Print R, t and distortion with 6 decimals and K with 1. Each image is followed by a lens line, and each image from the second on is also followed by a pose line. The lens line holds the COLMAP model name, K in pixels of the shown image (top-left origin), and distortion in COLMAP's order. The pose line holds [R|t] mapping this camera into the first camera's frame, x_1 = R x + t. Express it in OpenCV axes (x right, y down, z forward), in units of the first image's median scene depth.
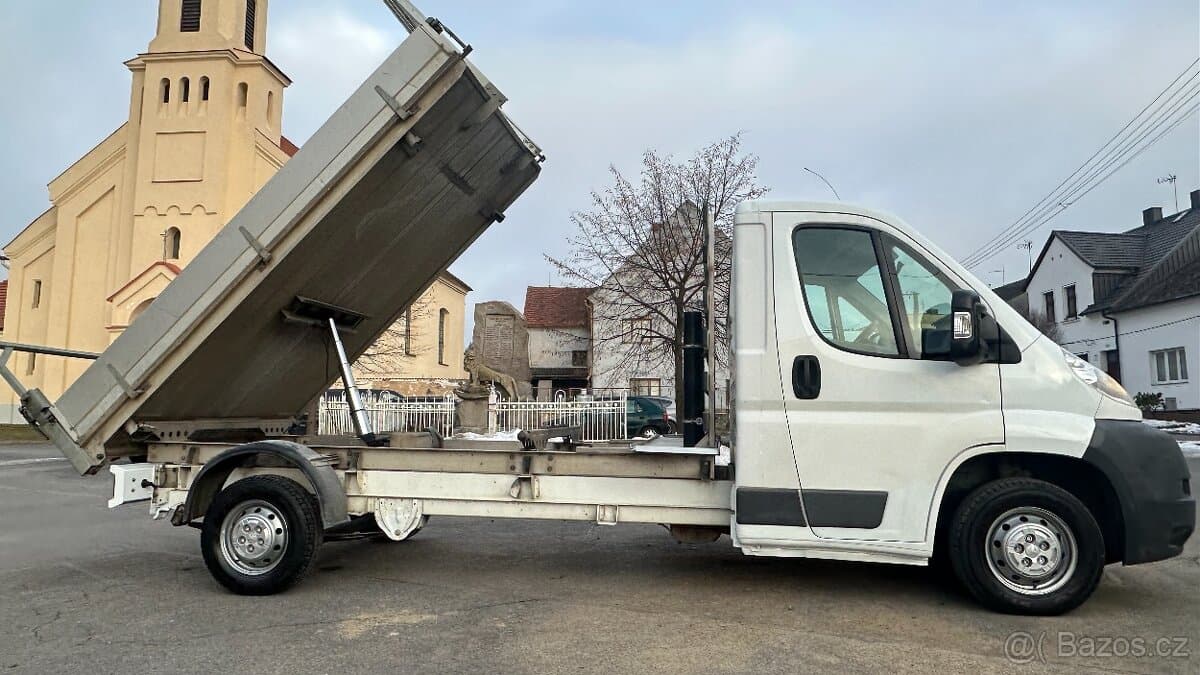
lens RADIAL K [[785.8, 0, 593.5], [0, 785.8, 343.0], [0, 0, 1]] dist [-0.003235, 0.008241]
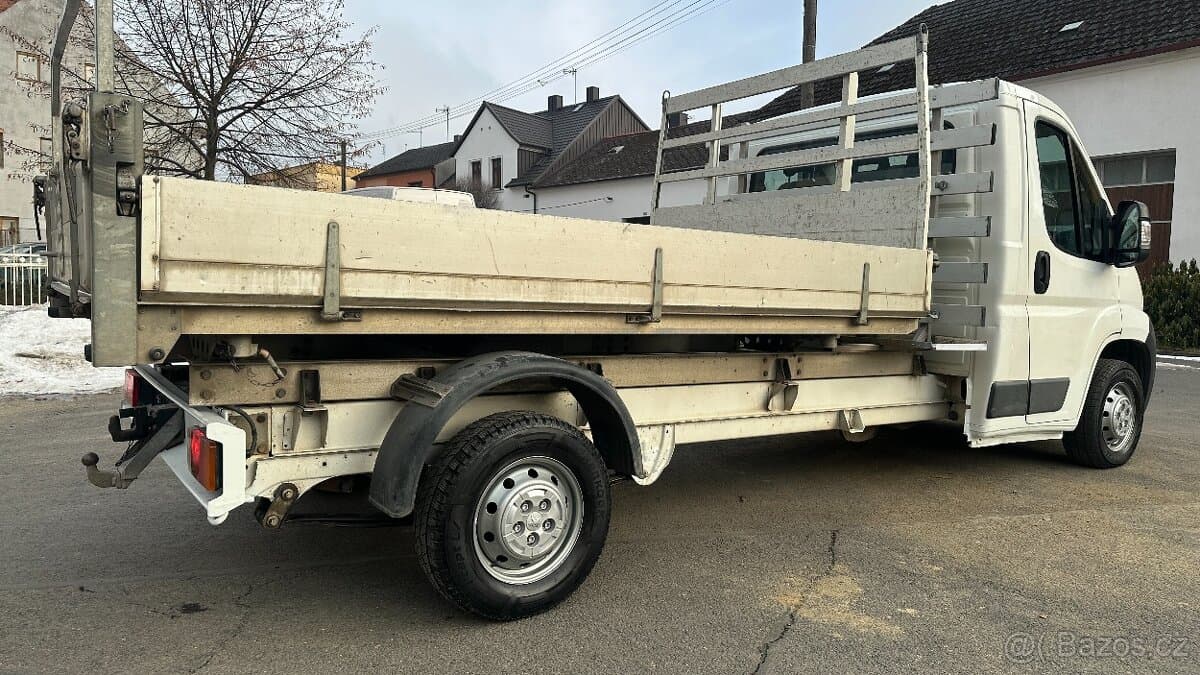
lens RADIAL K [[830.2, 0, 600.0], [0, 830.2, 337.5], [0, 0, 1]] dist [0.088834, -0.111894]
pose [[0.718611, -0.031155, 0.694714, -0.809705], [-0.087653, 0.986971, 0.134929, 0.026567], [-0.689866, -0.157856, 0.706517, 0.544264]]
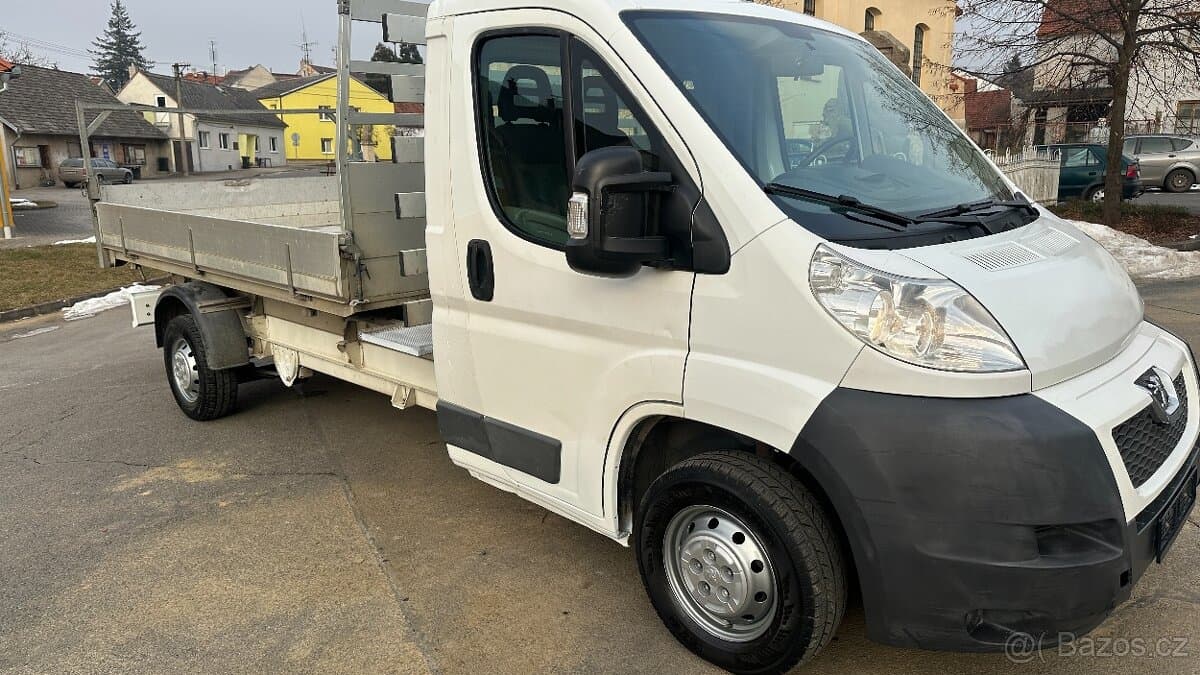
lens RADIAL K [[830.2, 0, 600.0], [0, 830.2, 337.5], [0, 0, 1]] dist [0.088834, -0.111894]
pose [[0.822556, 0.104582, -0.558986, 0.703768], [0.073642, 0.955080, 0.287053, -0.094600], [0.563897, -0.277282, 0.777905, 0.410267]]
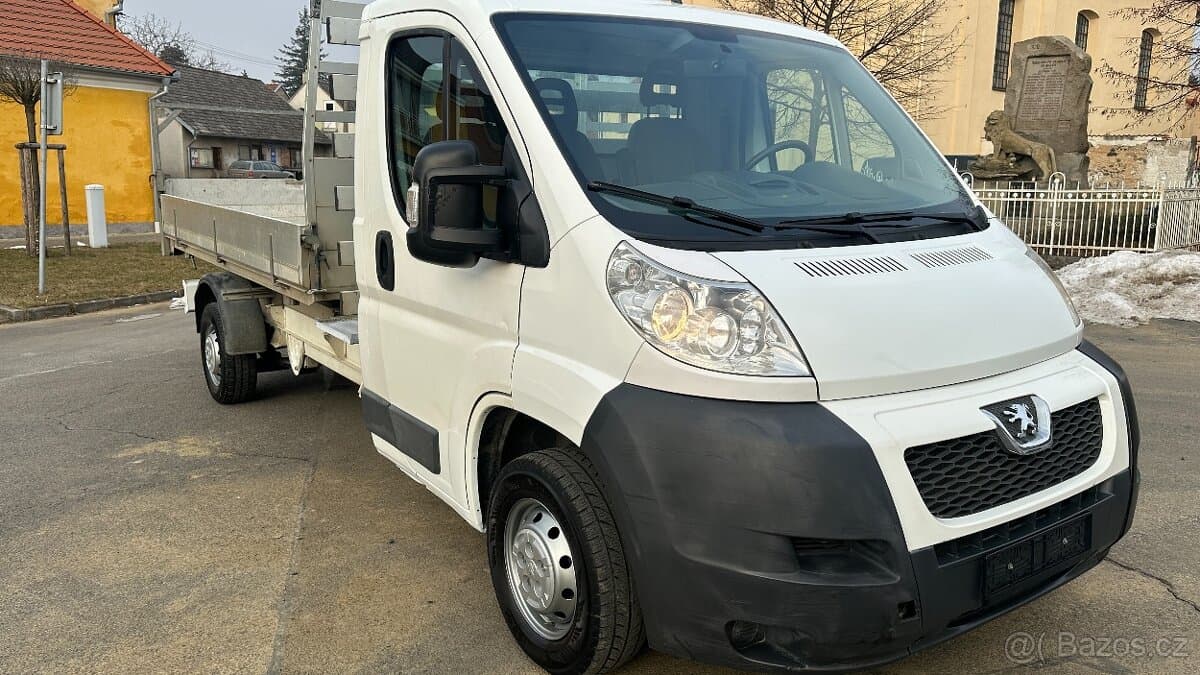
lens RADIAL K [[899.5, 0, 595.8], [0, 899.5, 331.6], [0, 0, 1]] dist [0.110747, -0.150240]
pose [[0.694569, 0.129377, -0.707698, 0.906338], [0.061629, 0.969381, 0.237701, -0.071989], [0.716782, -0.208714, 0.665329, 0.504432]]
